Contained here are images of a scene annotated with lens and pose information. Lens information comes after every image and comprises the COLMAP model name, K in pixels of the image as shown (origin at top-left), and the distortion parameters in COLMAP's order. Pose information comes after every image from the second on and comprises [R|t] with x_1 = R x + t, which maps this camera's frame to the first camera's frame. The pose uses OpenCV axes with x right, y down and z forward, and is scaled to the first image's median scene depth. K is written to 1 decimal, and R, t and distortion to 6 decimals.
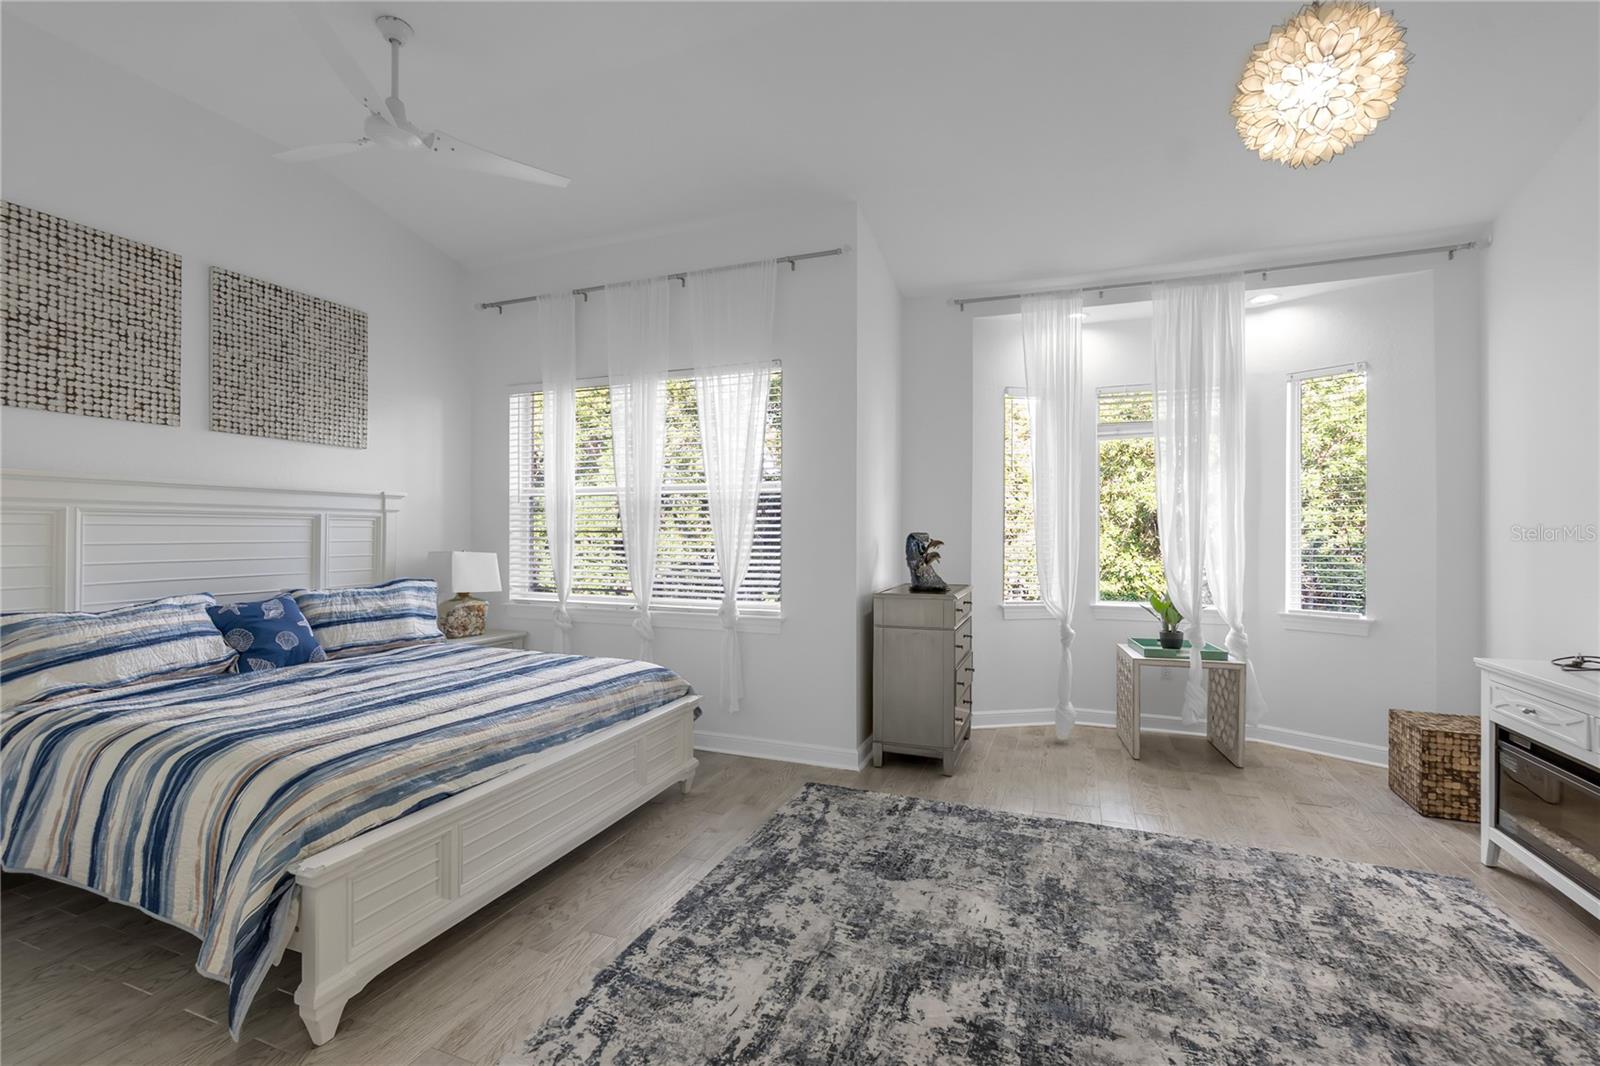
lens RADIAL K [[718.4, 0, 793.9], [0, 718.4, 531.6], [0, 0, 1]] dist [-0.001740, 0.000216]
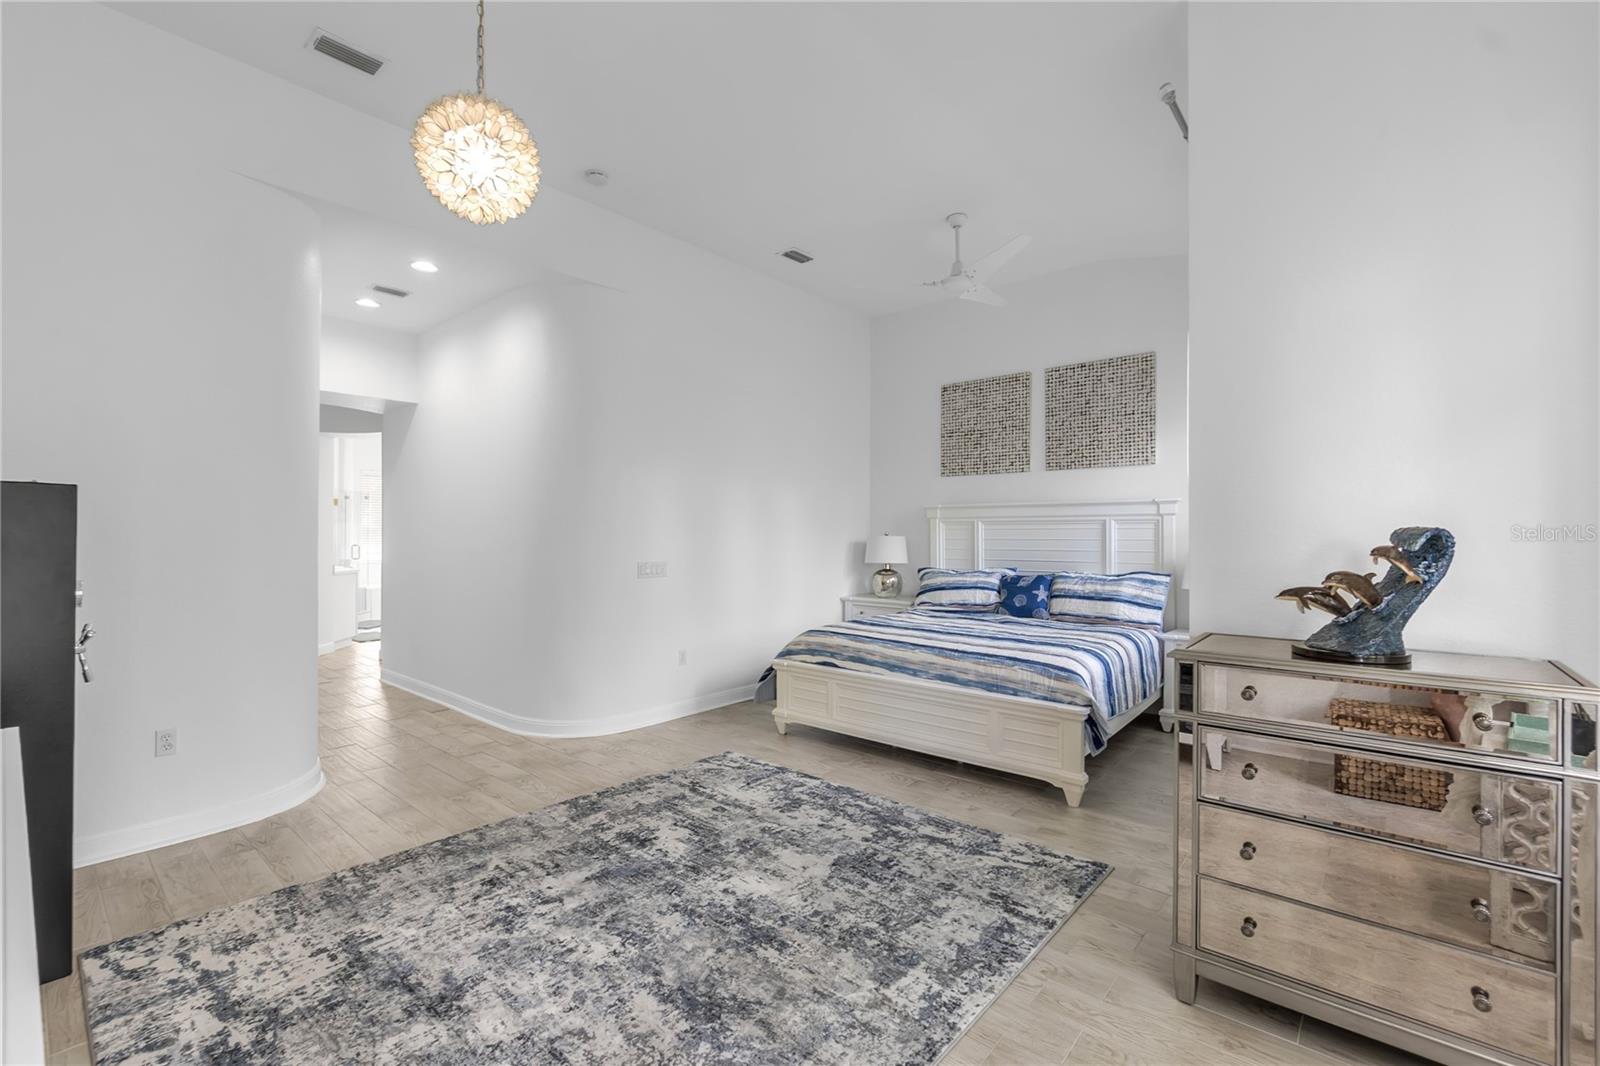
lens RADIAL K [[718.4, 0, 793.9], [0, 718.4, 531.6], [0, 0, 1]] dist [-0.001740, 0.000216]
pose [[-0.365453, -0.009138, -0.930785, 1.172905], [-0.002028, 0.999957, -0.009021, 0.017399], [0.930828, -0.001409, -0.365456, 1.368742]]
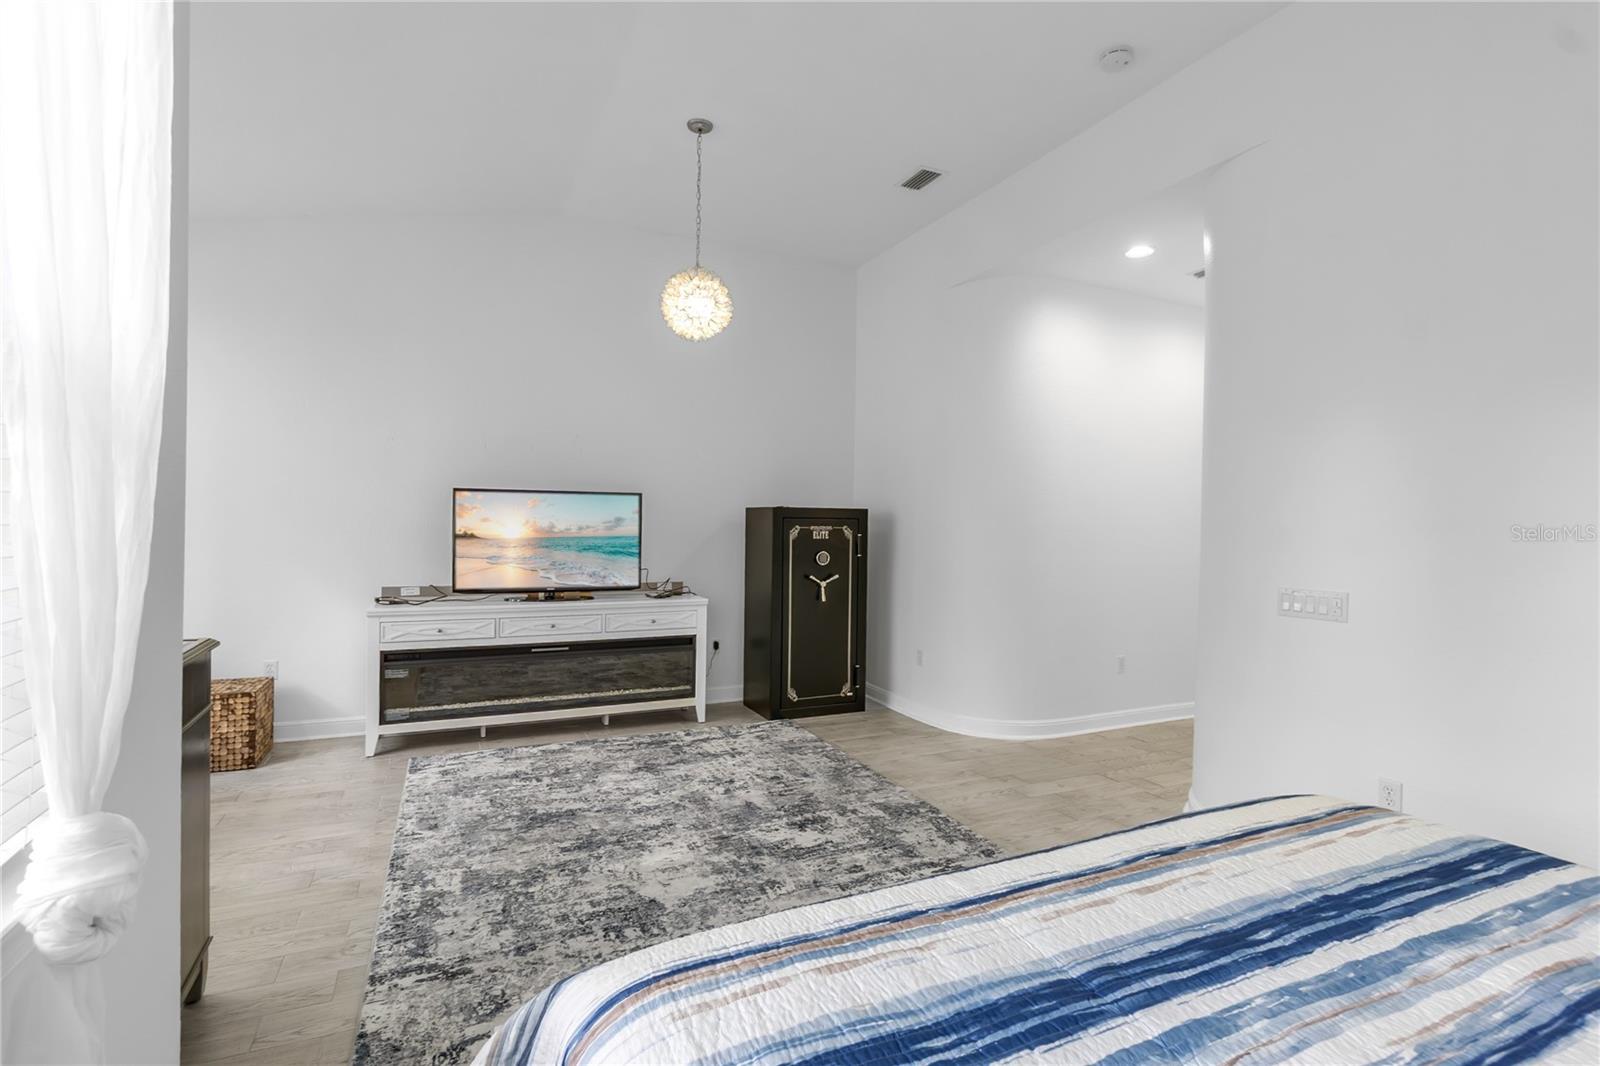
lens RADIAL K [[707.4, 0, 794.9], [0, 707.4, 535.5], [0, 0, 1]] dist [0.001979, 0.000104]
pose [[-0.716823, -0.024872, 0.696812, -0.603848], [-0.020485, 0.999683, 0.014610, 0.009344], [-0.696954, -0.003801, -0.717105, 1.567171]]
